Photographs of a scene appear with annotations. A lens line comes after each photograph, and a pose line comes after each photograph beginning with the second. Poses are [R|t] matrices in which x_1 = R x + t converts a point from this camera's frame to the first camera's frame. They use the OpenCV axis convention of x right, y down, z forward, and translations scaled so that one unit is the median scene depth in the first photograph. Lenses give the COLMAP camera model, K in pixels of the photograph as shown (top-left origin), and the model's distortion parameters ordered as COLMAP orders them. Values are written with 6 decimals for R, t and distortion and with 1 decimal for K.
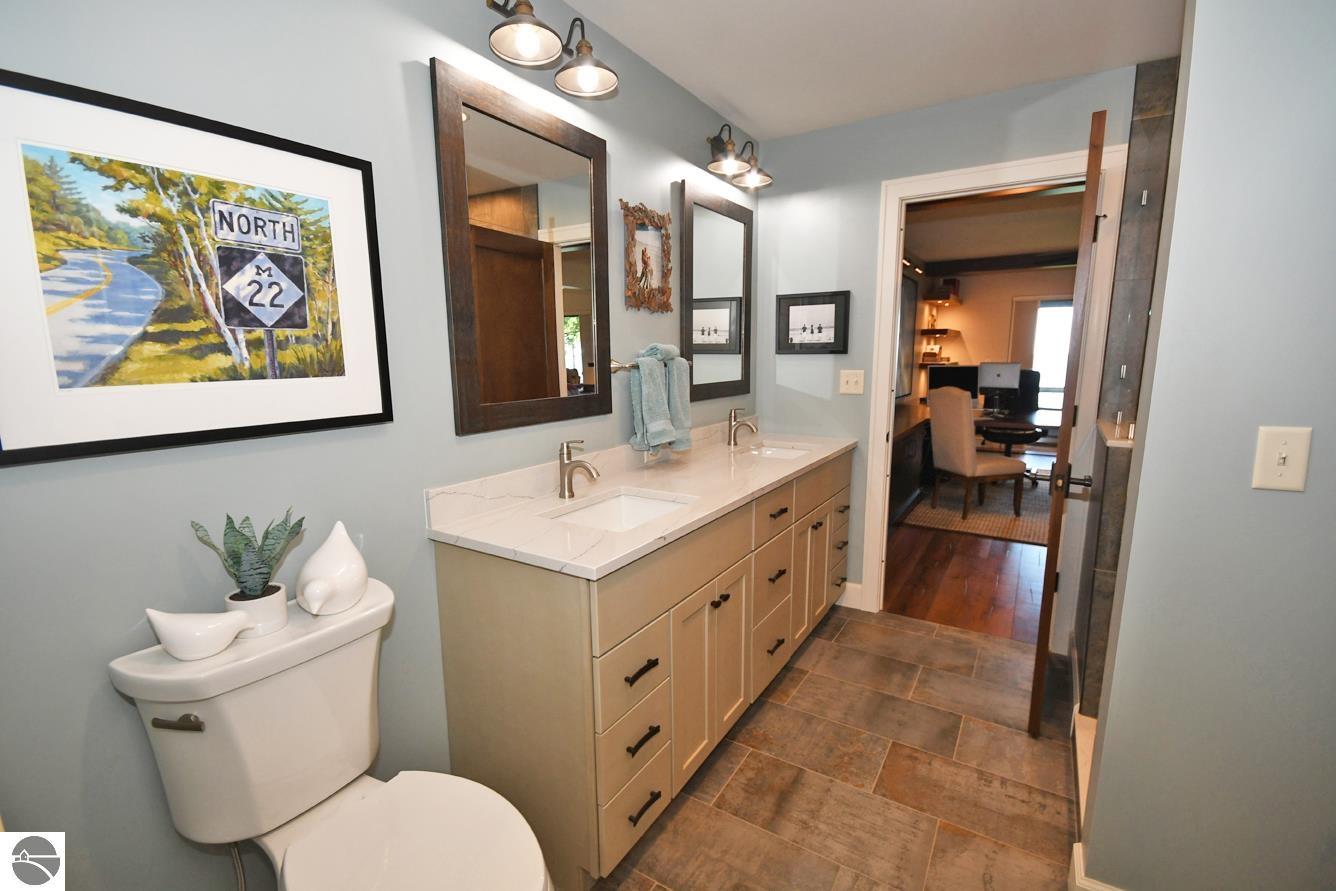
lens RADIAL K [[592.7, 0, 669.8], [0, 592.7, 451.7], [0, 0, 1]] dist [-0.002159, -0.001418]
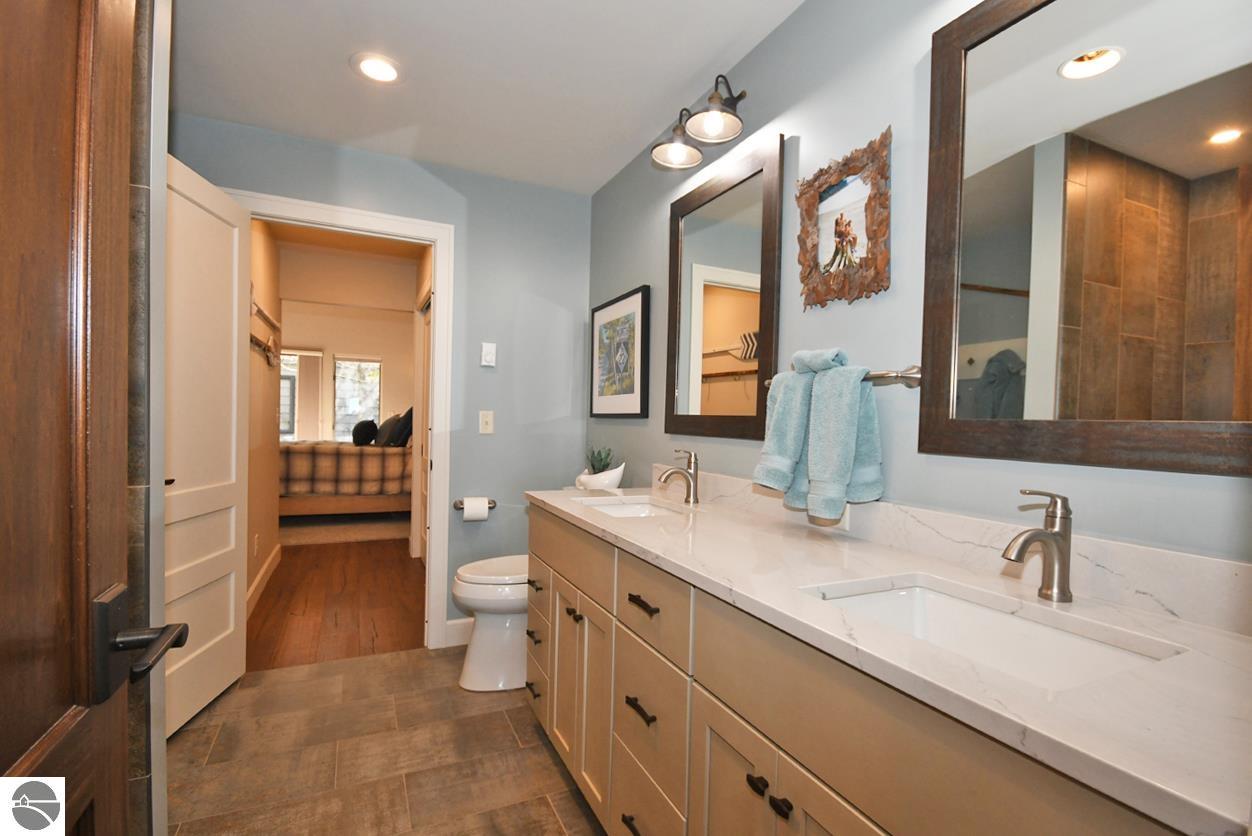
lens RADIAL K [[555.4, 0, 627.6], [0, 555.4, 423.9], [0, 0, 1]] dist [-0.002159, -0.001418]
pose [[-0.529419, 0.009311, -0.848309, 0.783391], [-0.157433, 0.981493, 0.109024, -0.166061], [0.833625, 0.191271, -0.518156, 1.439006]]
